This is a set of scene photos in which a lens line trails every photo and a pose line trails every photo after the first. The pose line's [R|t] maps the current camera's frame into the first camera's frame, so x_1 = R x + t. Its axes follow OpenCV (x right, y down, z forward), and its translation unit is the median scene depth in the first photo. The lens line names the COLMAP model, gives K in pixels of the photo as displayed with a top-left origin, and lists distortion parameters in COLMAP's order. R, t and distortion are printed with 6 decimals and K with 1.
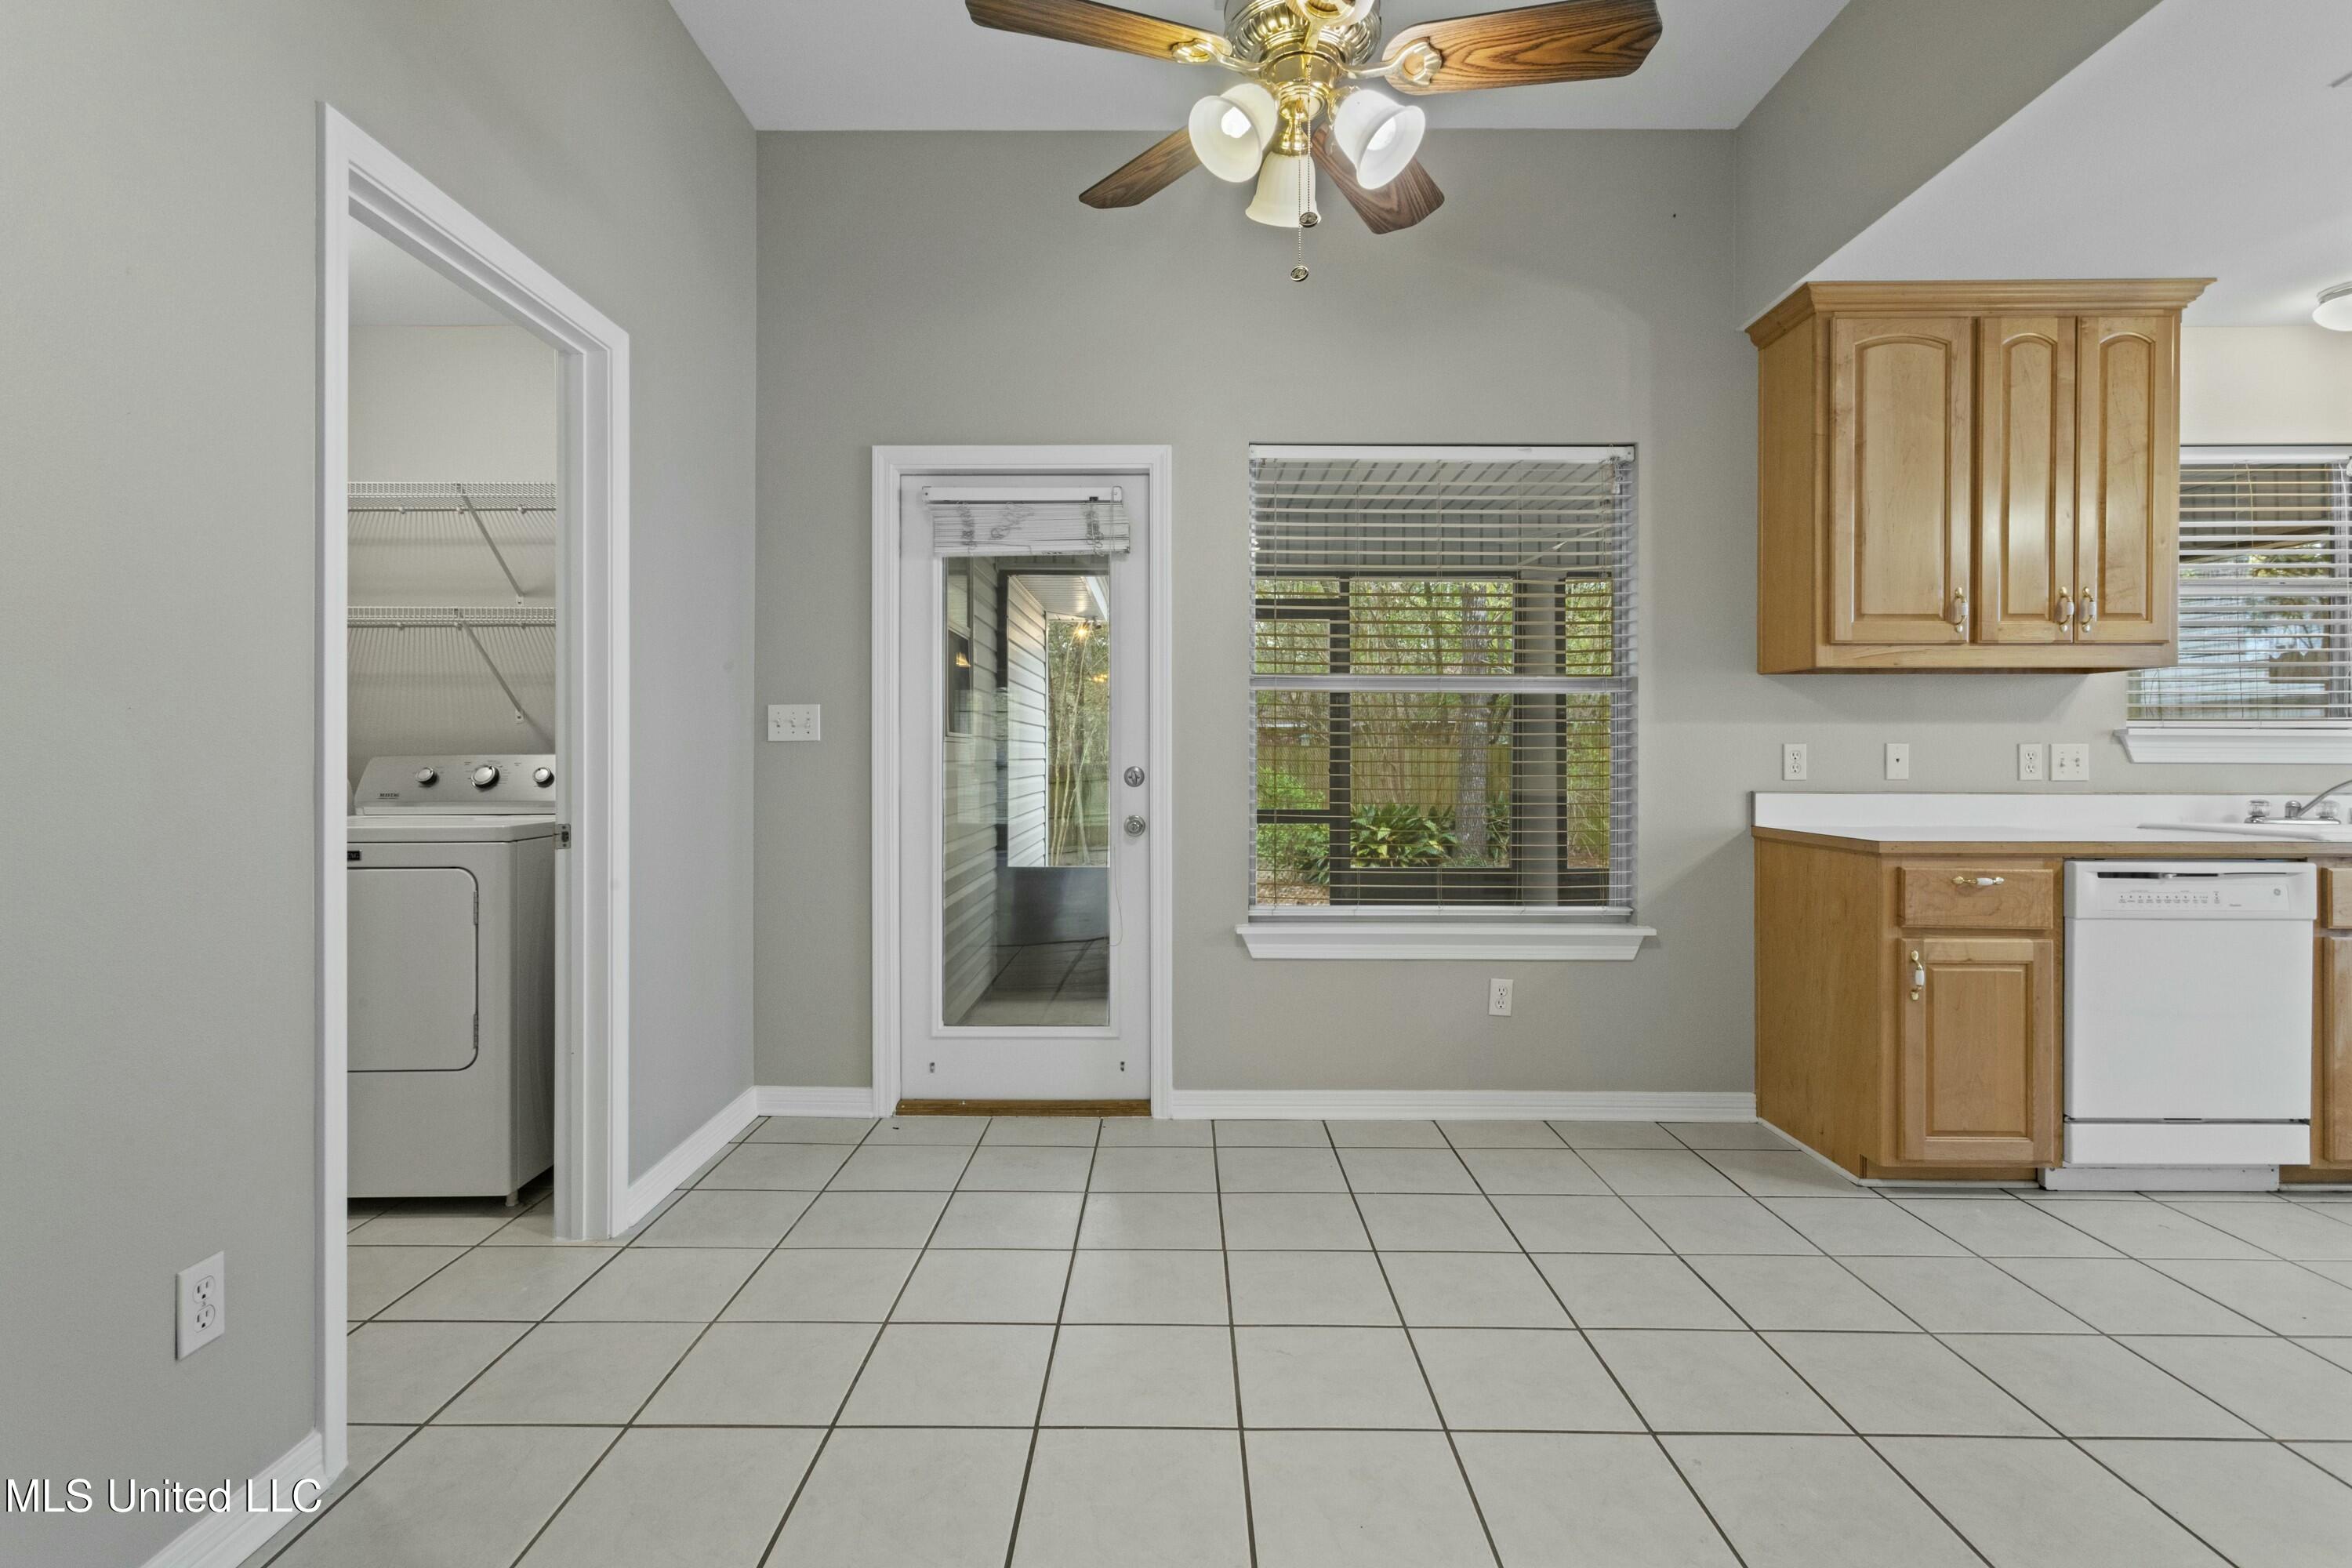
lens RADIAL K [[1122.5, 0, 1177.3], [0, 1122.5, 752.4], [0, 0, 1]] dist [0.002062, 0.000933]
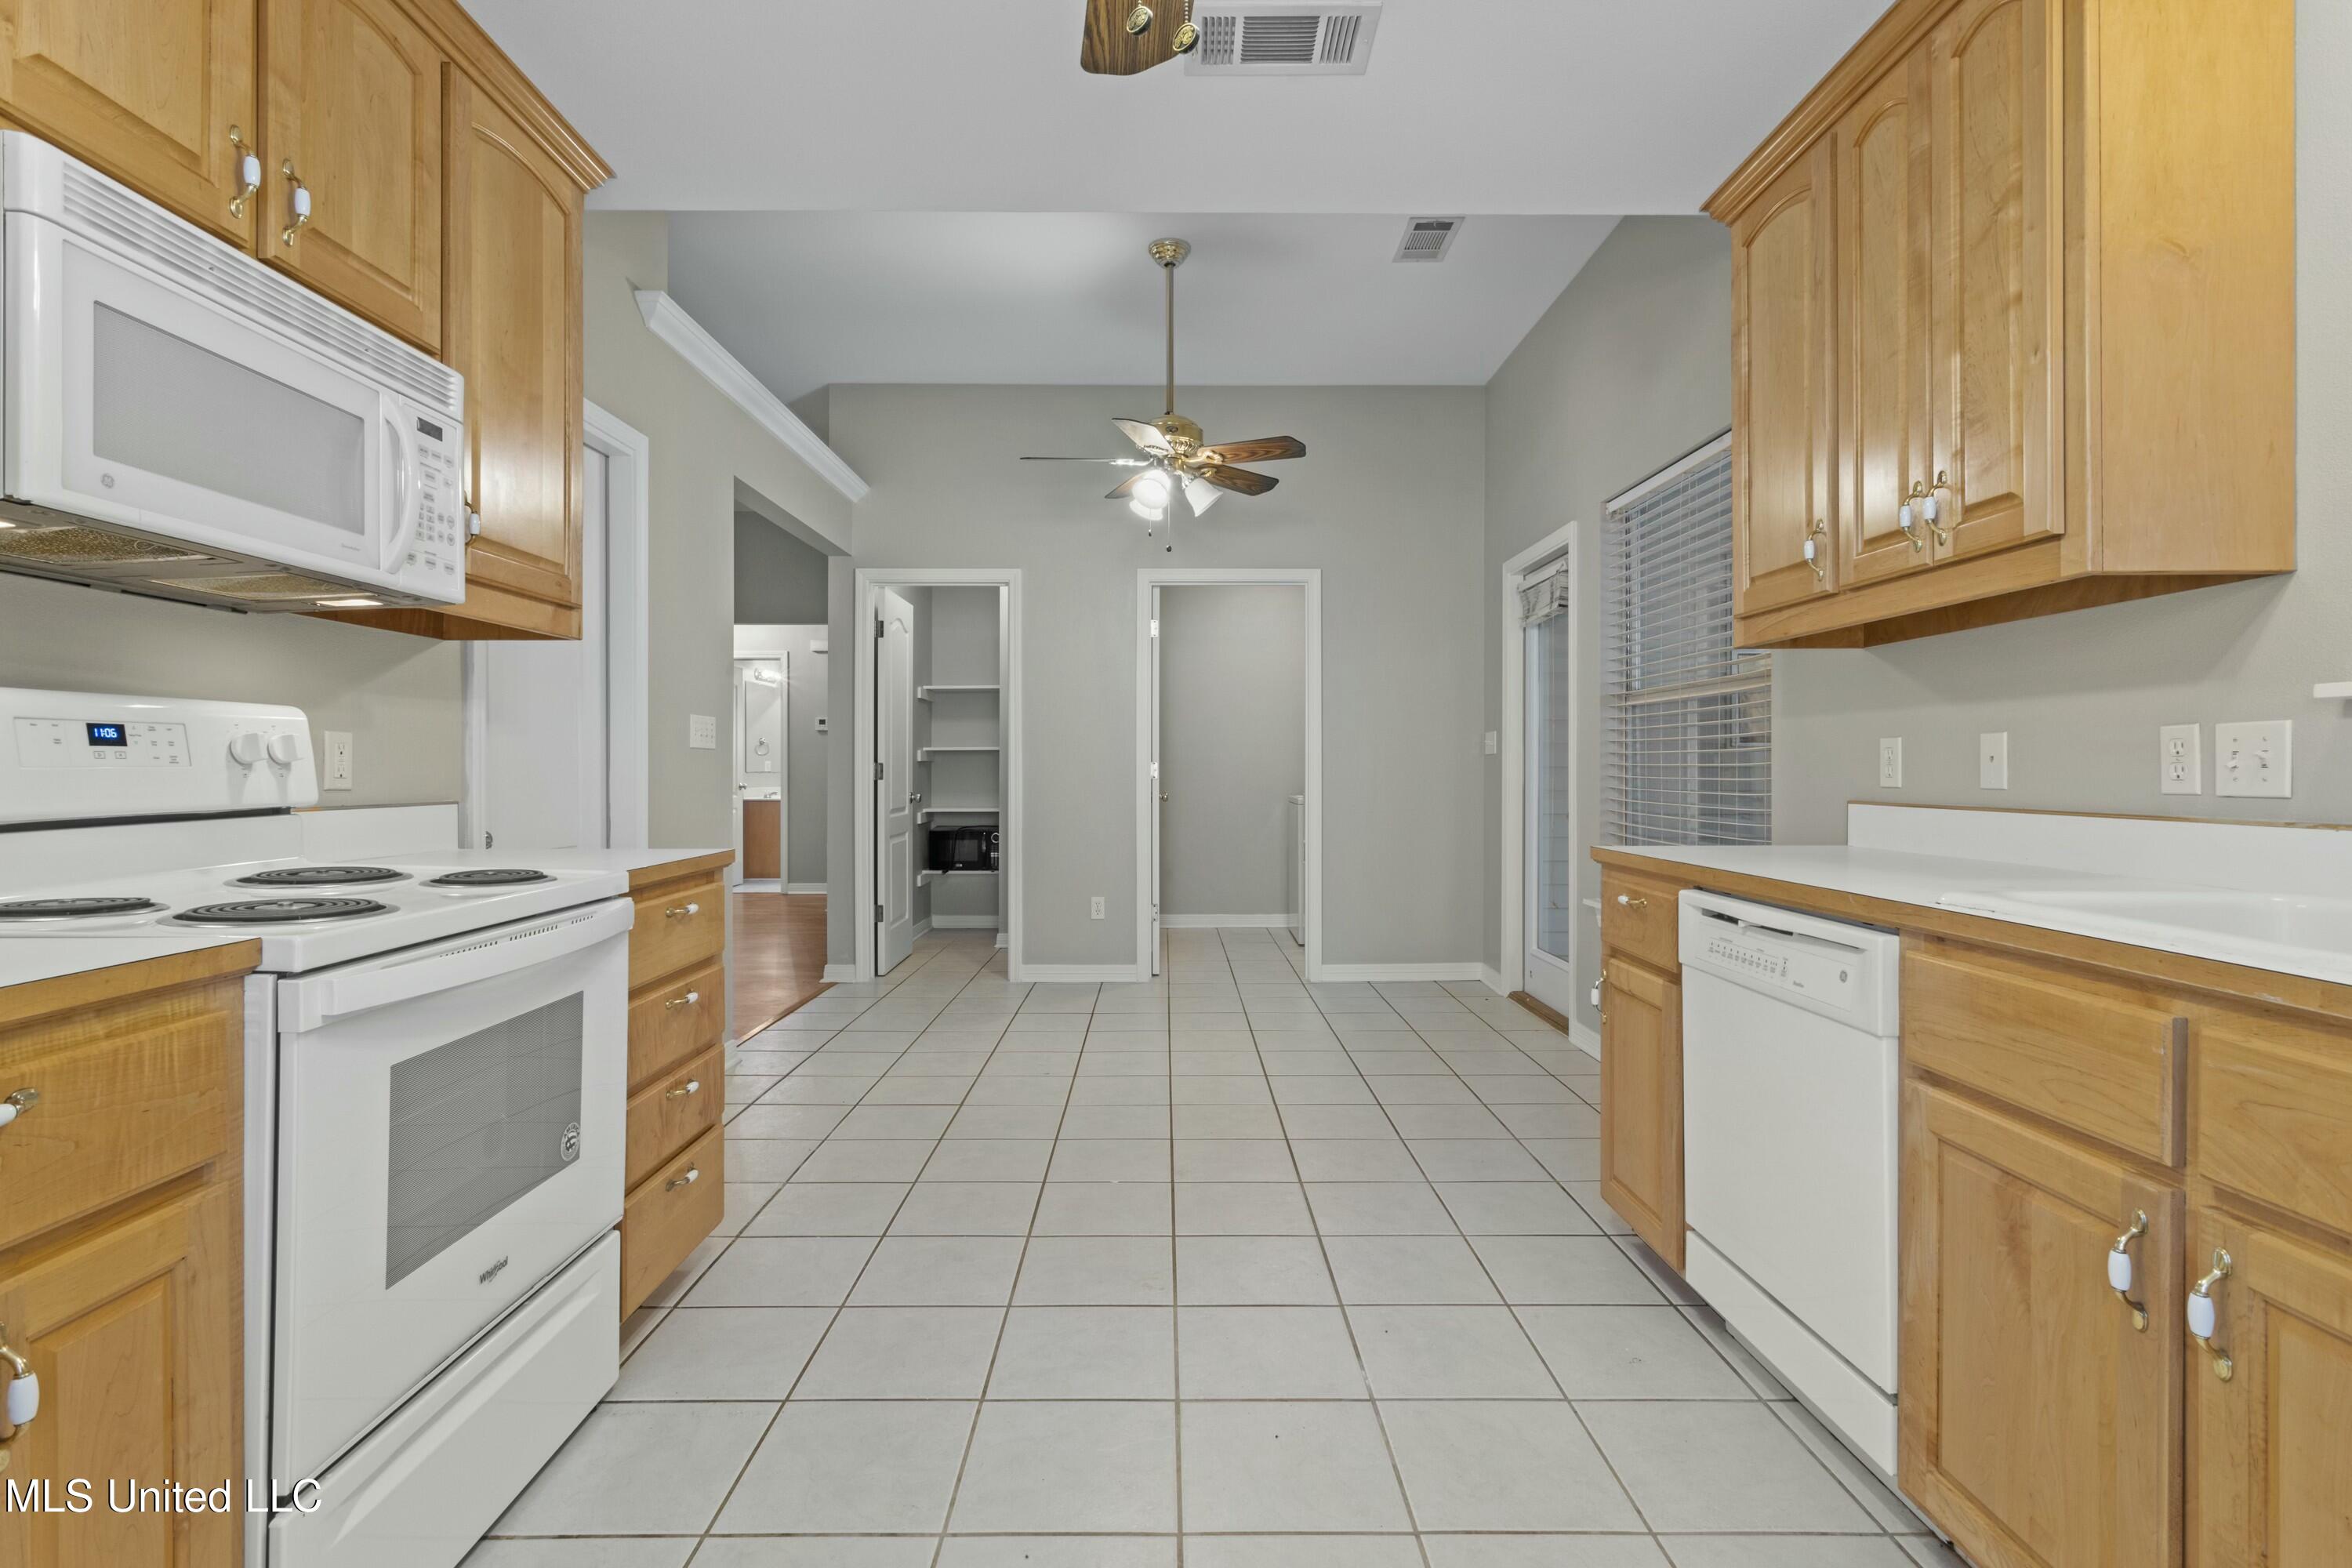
lens RADIAL K [[1122.5, 0, 1191.6], [0, 1122.5, 773.2], [0, 0, 1]] dist [0.002062, 0.000933]
pose [[0.028729, 0.001539, -0.999586, 1.404428], [0.005162, 0.999985, 0.001688, 0.012892], [0.999574, -0.005208, 0.028721, 0.577871]]
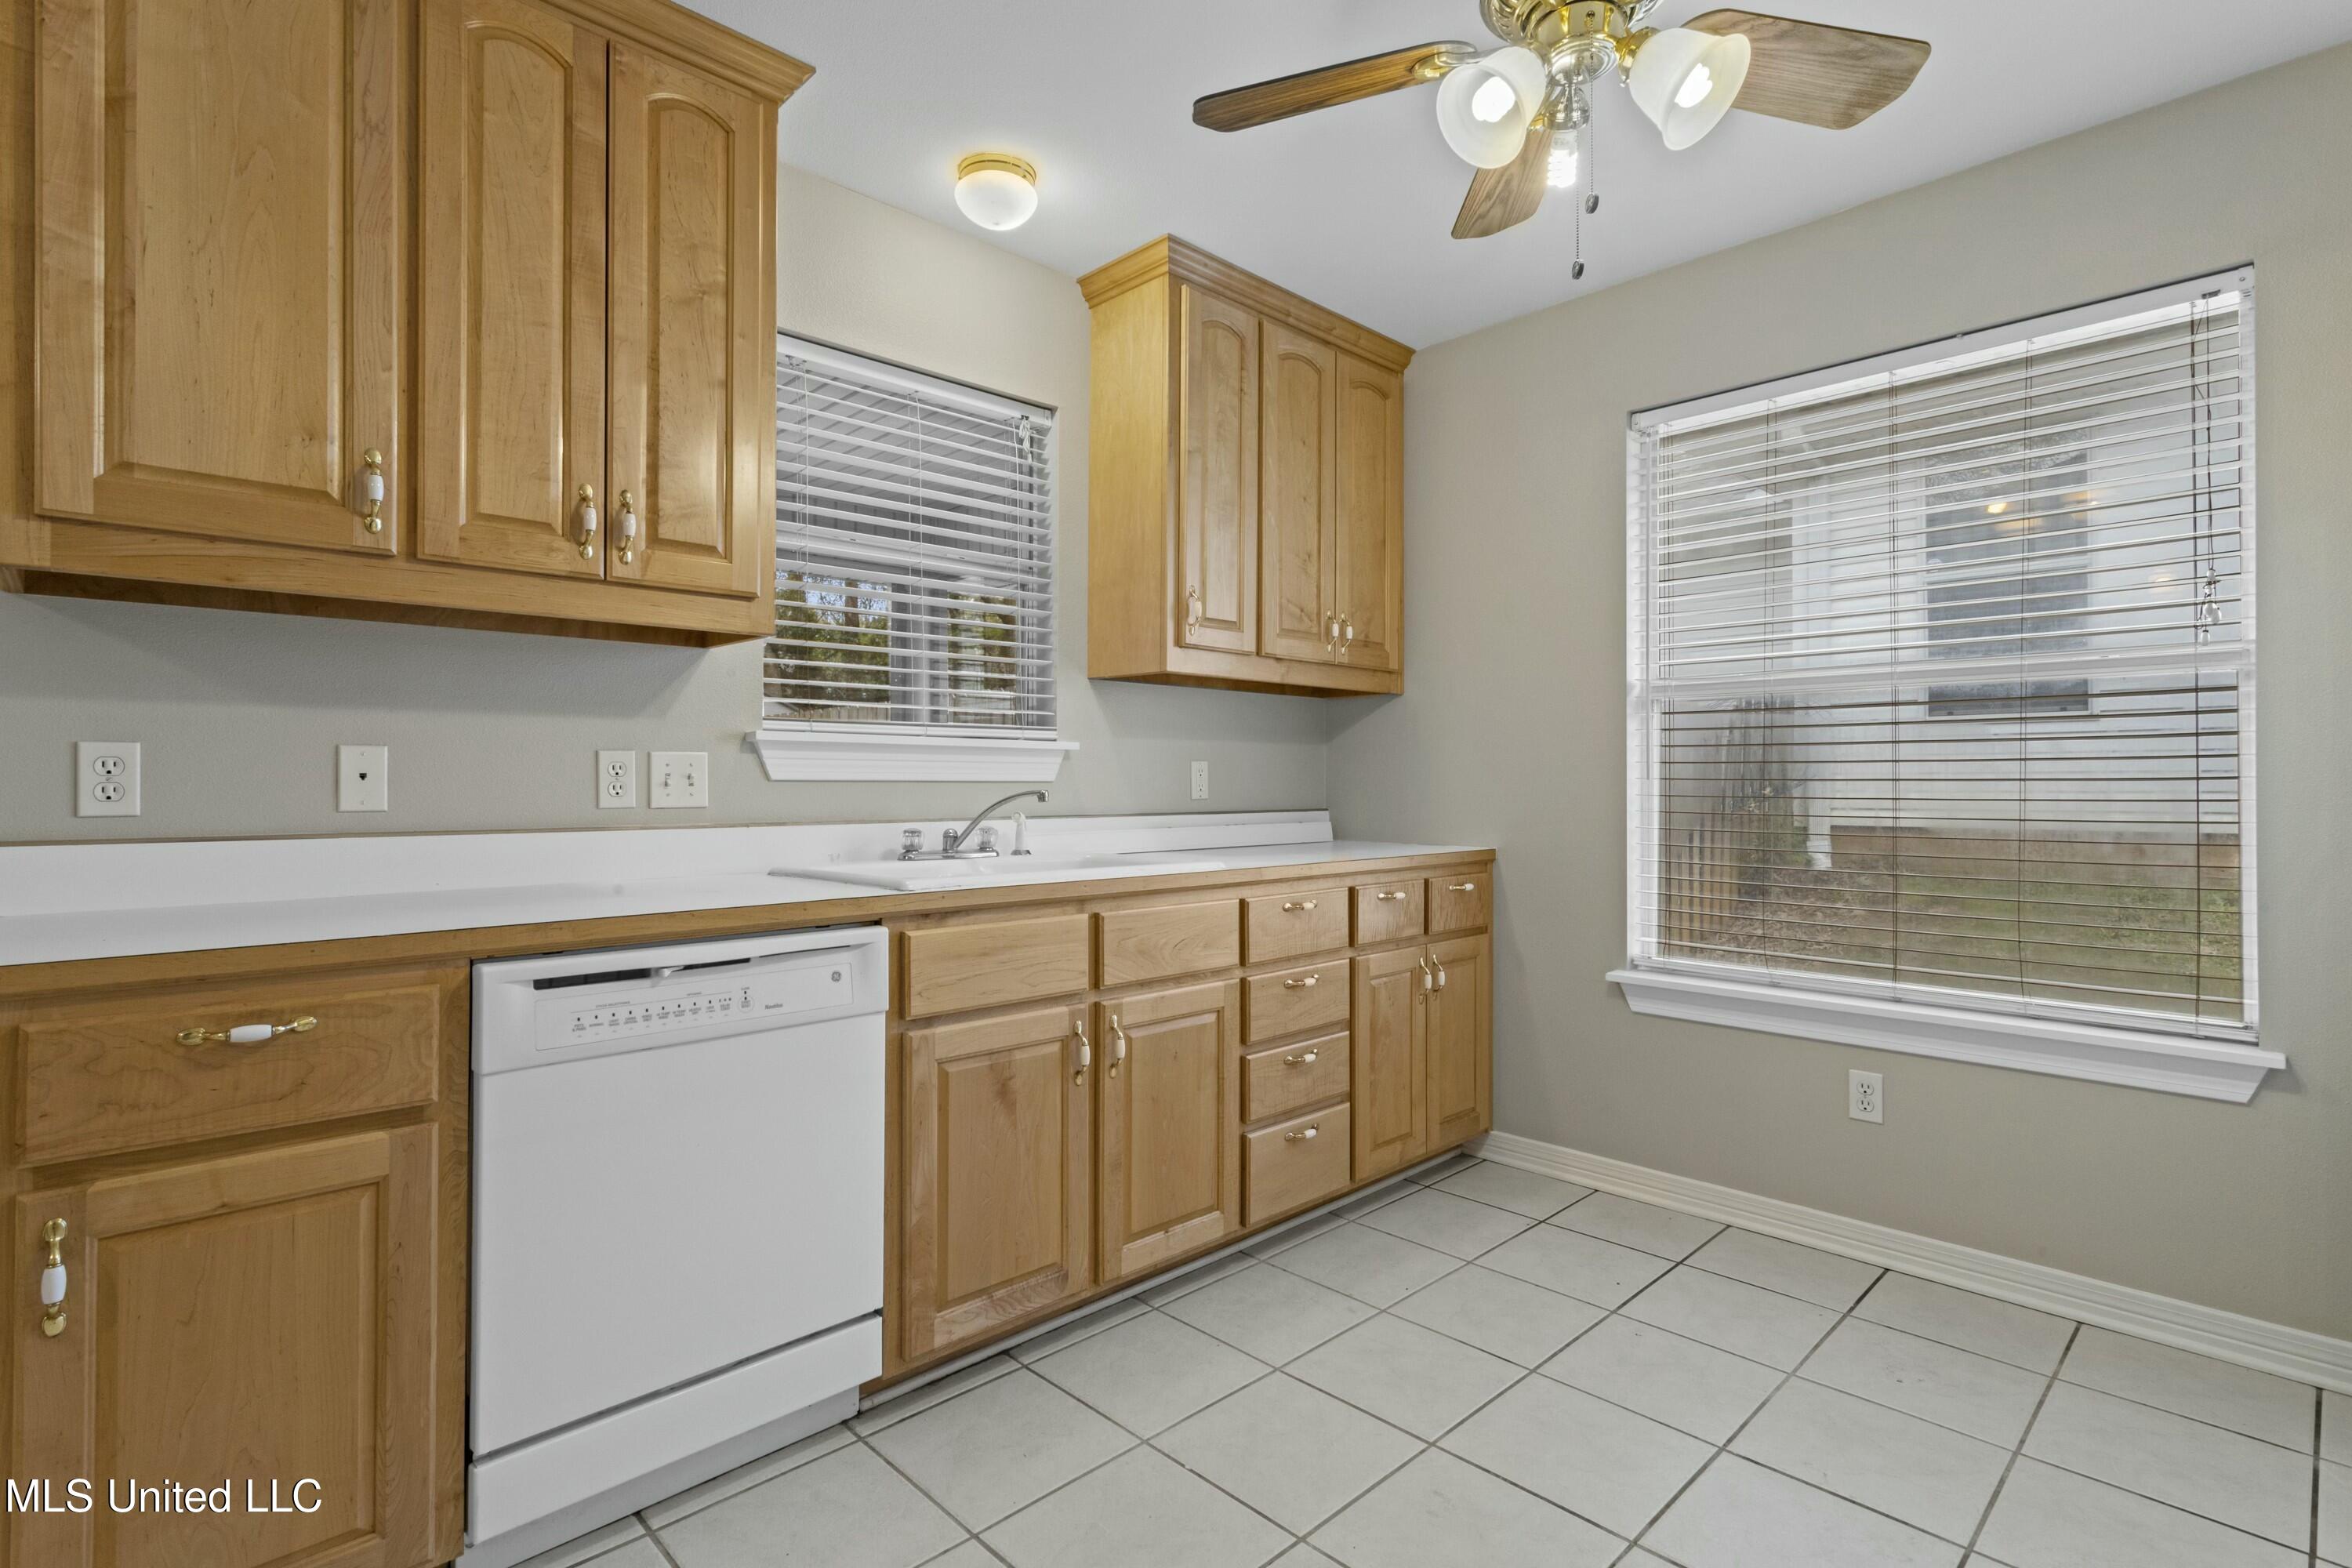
lens RADIAL K [[1122.5, 0, 1166.7], [0, 1122.5, 774.6], [0, 0, 1]] dist [0.002062, 0.000933]
pose [[0.718414, 0.001936, 0.695613, 0.597208], [-0.000453, 0.999997, -0.002315, 0.007823], [-0.695616, 0.001348, 0.718413, 0.361267]]
